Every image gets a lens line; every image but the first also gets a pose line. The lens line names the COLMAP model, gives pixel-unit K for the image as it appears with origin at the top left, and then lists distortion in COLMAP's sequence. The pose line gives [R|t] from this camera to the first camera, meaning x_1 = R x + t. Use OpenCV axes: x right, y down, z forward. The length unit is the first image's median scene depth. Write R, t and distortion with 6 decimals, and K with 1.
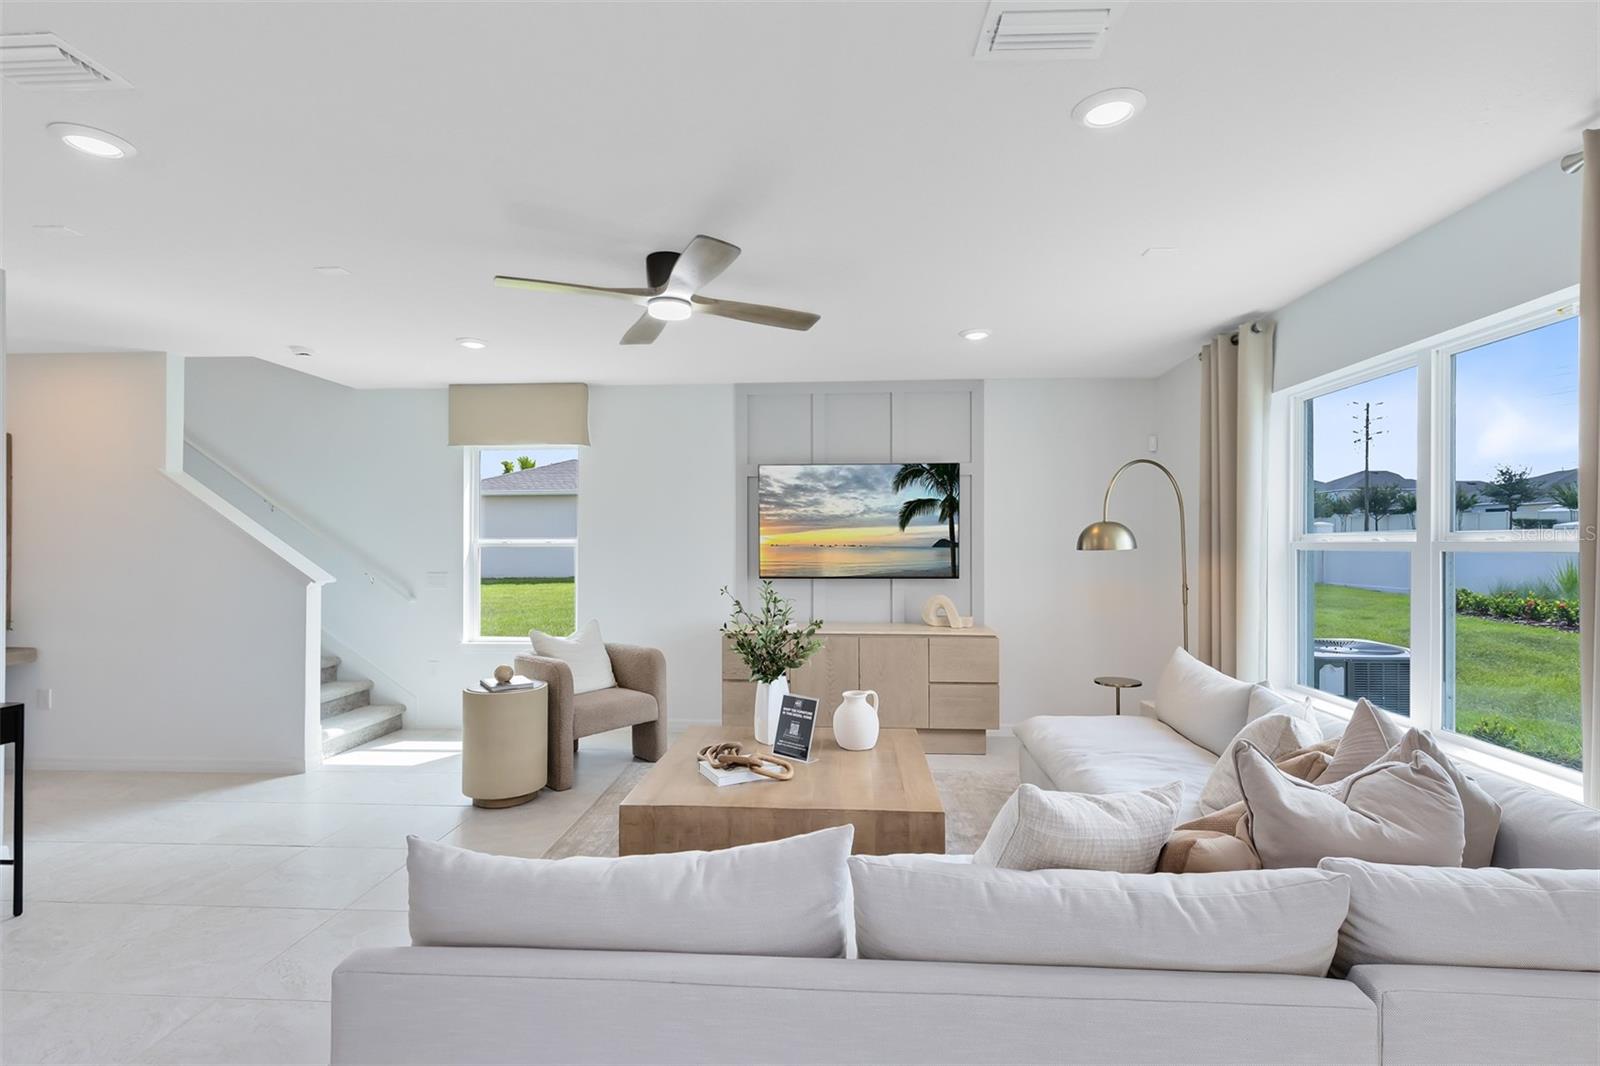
lens RADIAL K [[726.1, 0, 801.0], [0, 726.1, 545.5], [0, 0, 1]] dist [0.007654, -0.000624]
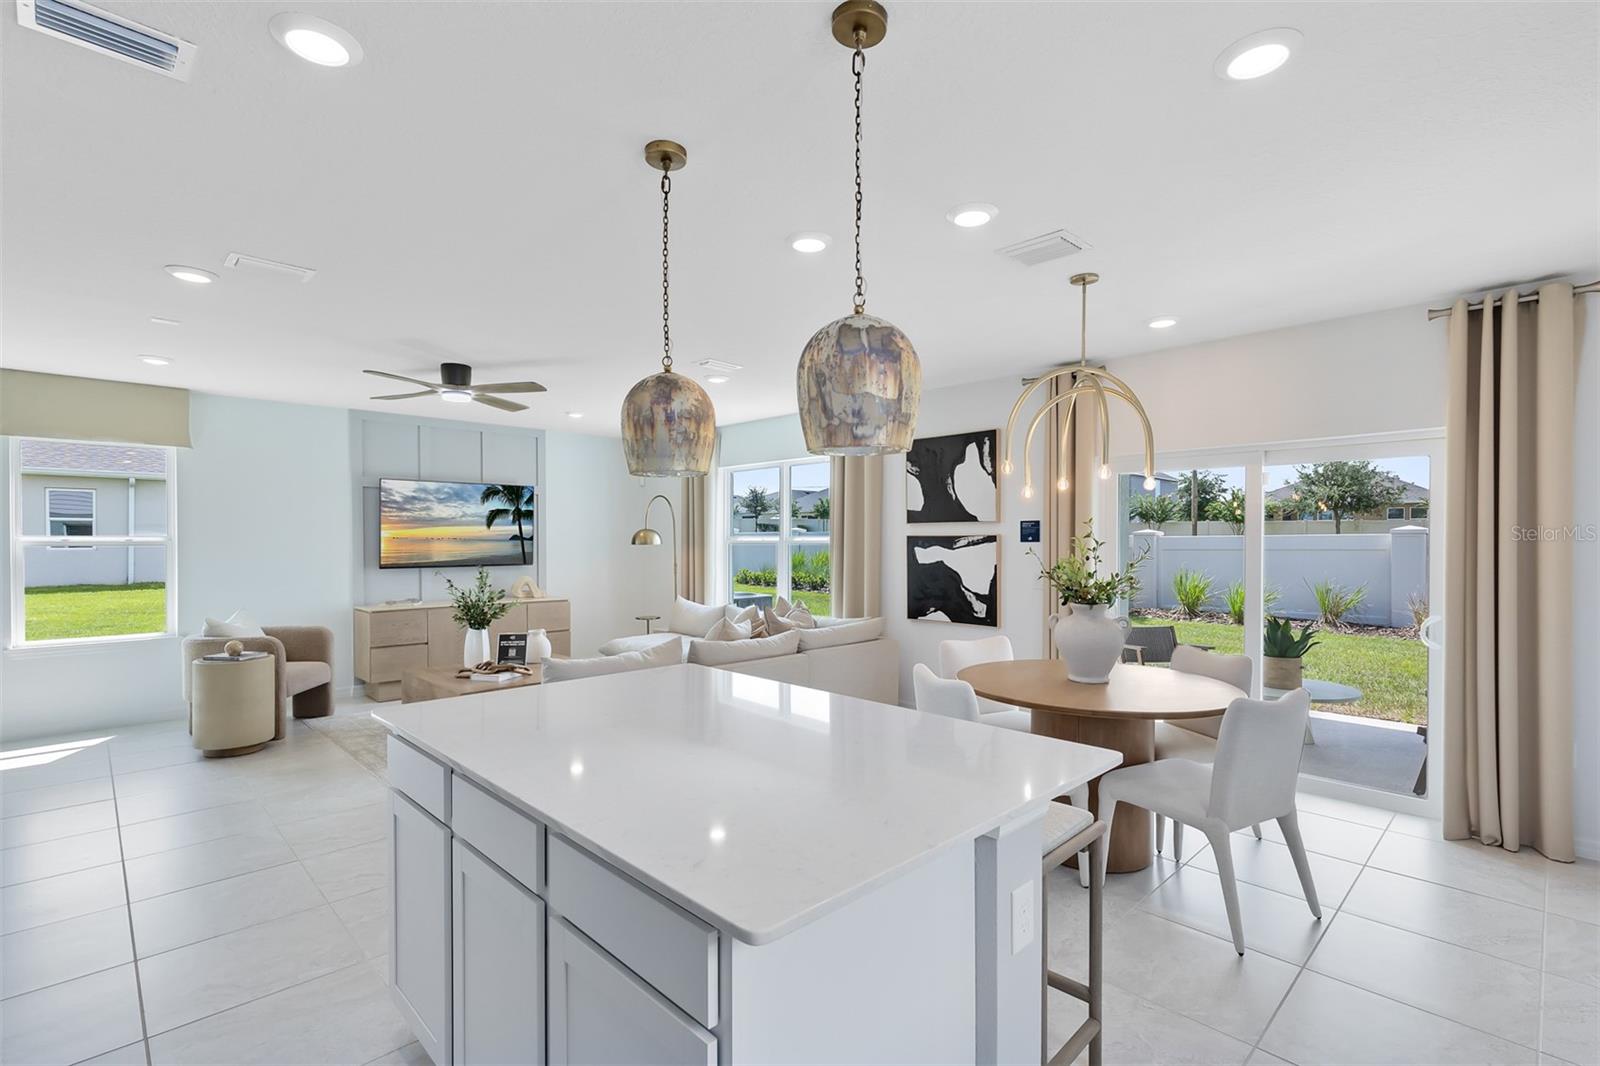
lens RADIAL K [[726.1, 0, 808.8], [0, 726.1, 541.7], [0, 0, 1]] dist [0.007654, -0.000624]
pose [[0.665259, 0.000960, 0.746612, -0.653216], [0.000159, 0.999999, -0.001427, 0.001844], [-0.746613, 0.001068, 0.665258, -0.498733]]
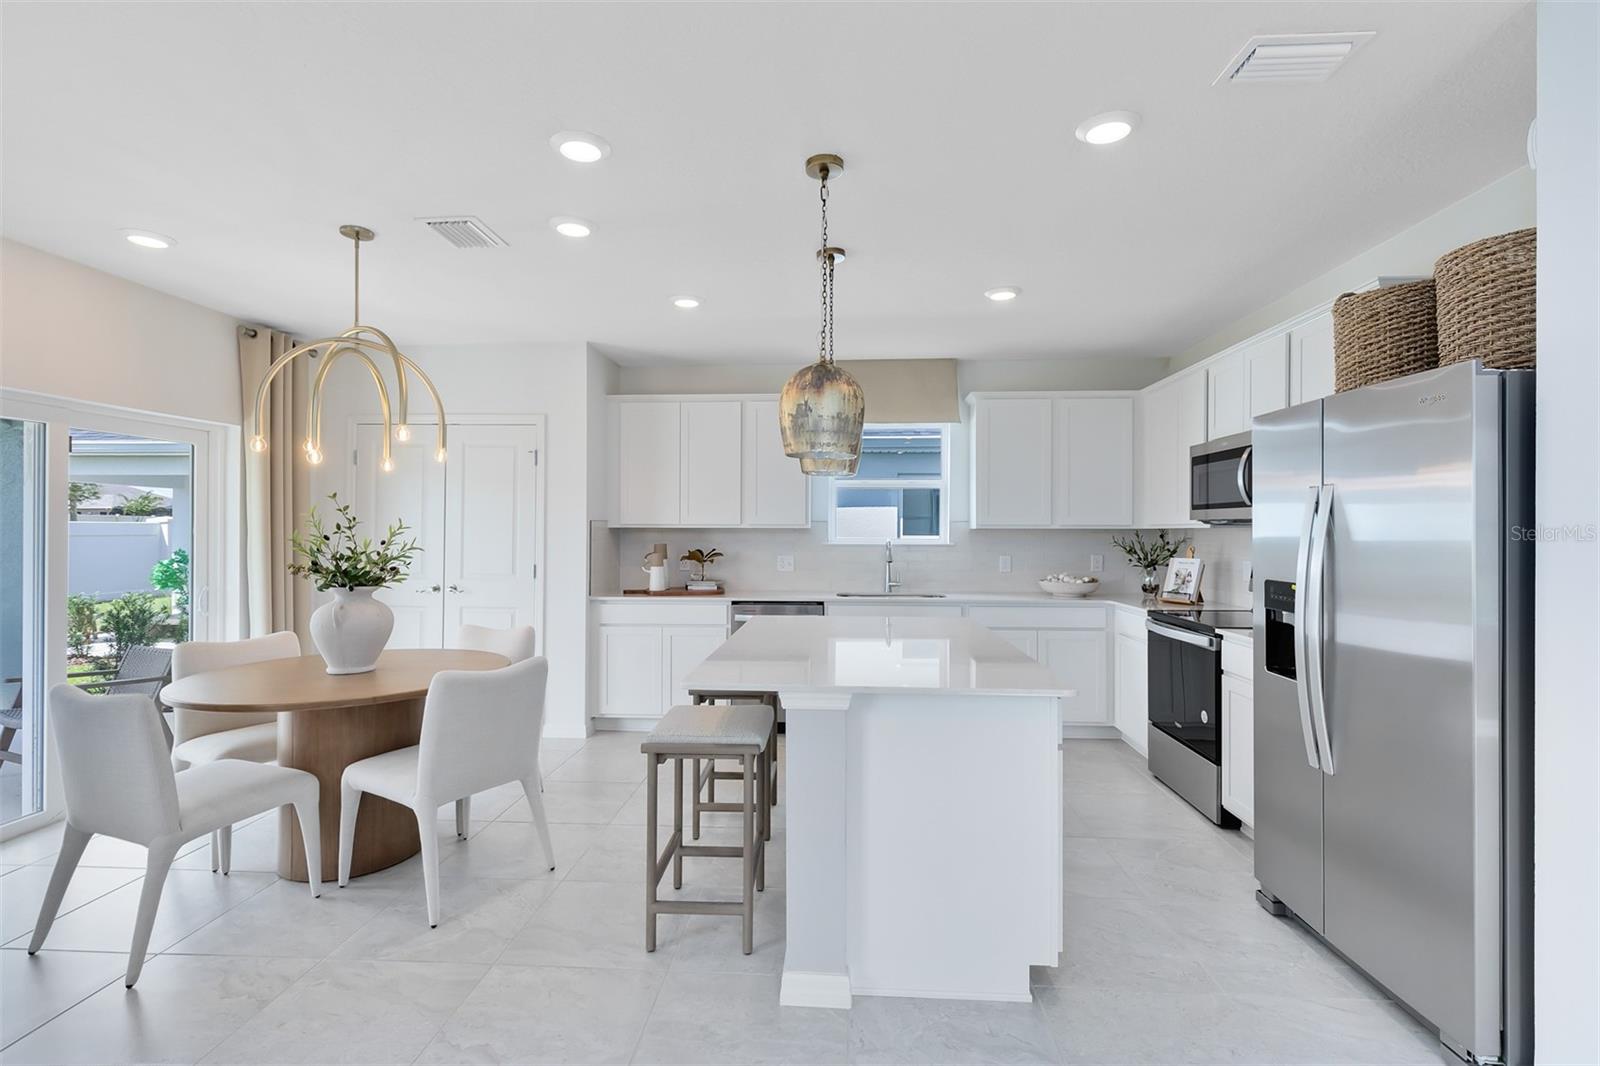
lens RADIAL K [[726.1, 0, 806.3], [0, 726.1, 528.8], [0, 0, 1]] dist [0.007654, -0.000624]
pose [[-0.999955, -0.000881, -0.009410, -0.303878], [-0.000897, 0.999998, 0.001682, 0.008880], [0.009408, 0.001691, -0.999954, 0.550090]]
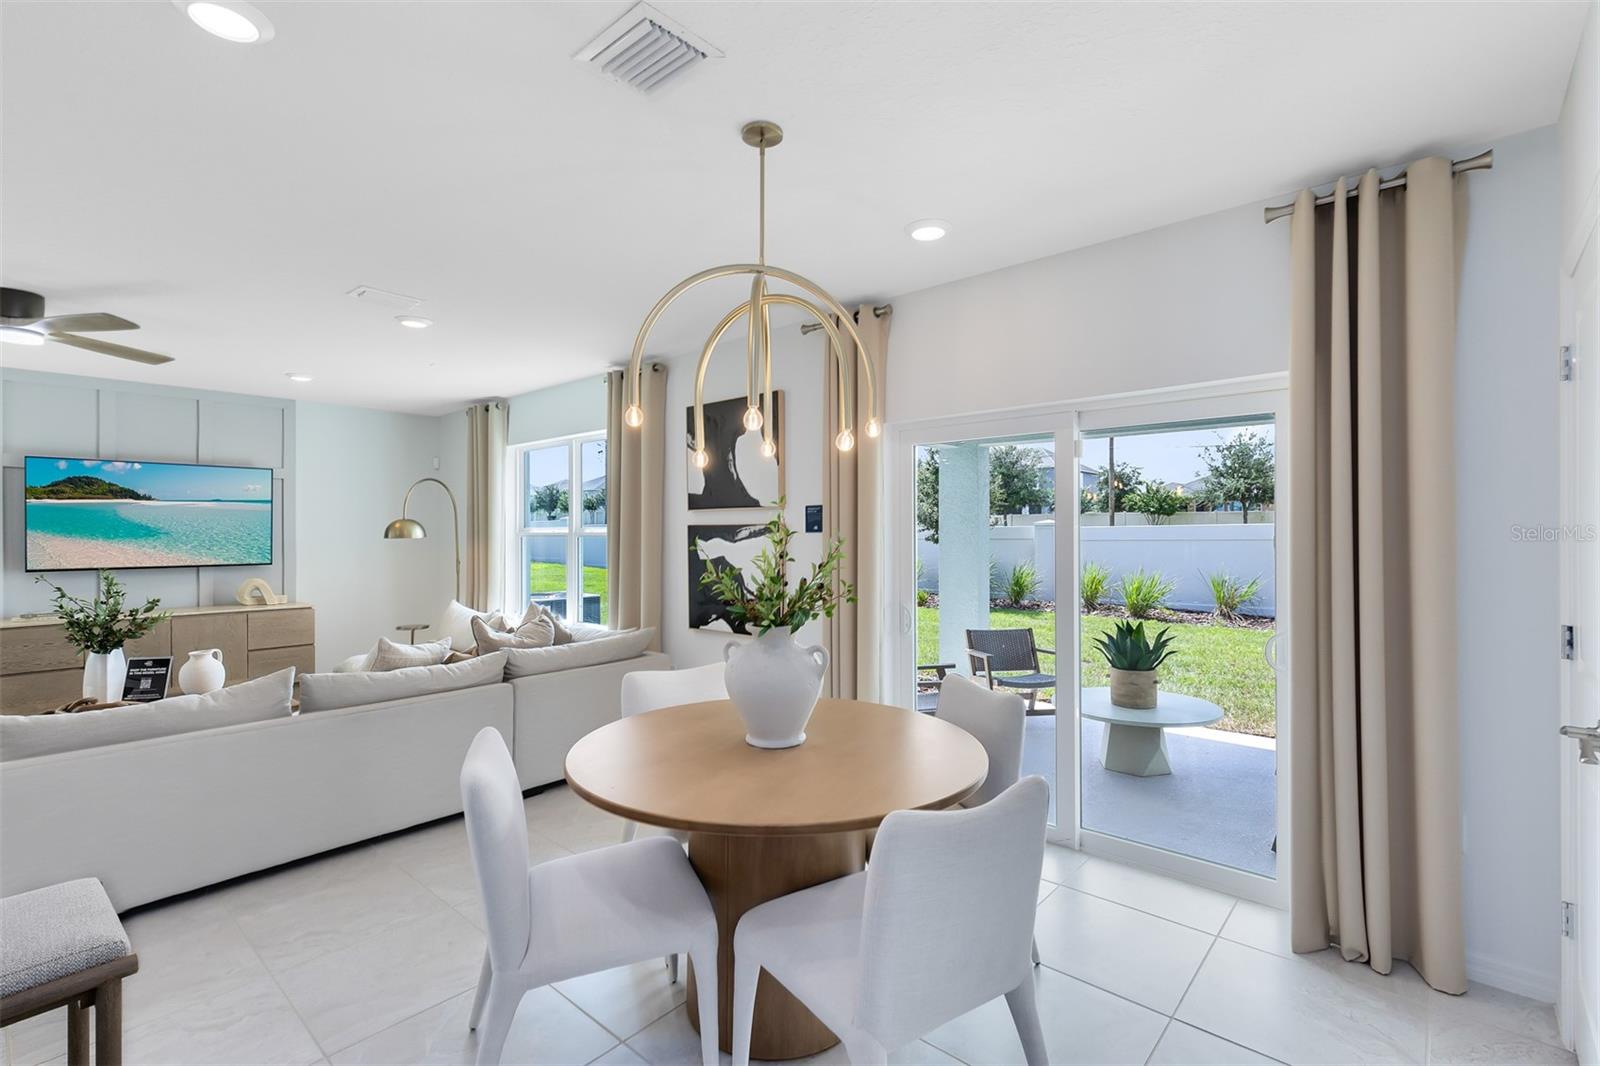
lens RADIAL K [[726.1, 0, 794.2], [0, 726.1, 525.7], [0, 0, 1]] dist [0.007654, -0.000624]
pose [[0.611522, 0.007287, 0.791194, -0.266448], [0.005569, 0.999893, -0.013514, 0.005070], [-0.791208, 0.012670, 0.611416, -0.530082]]
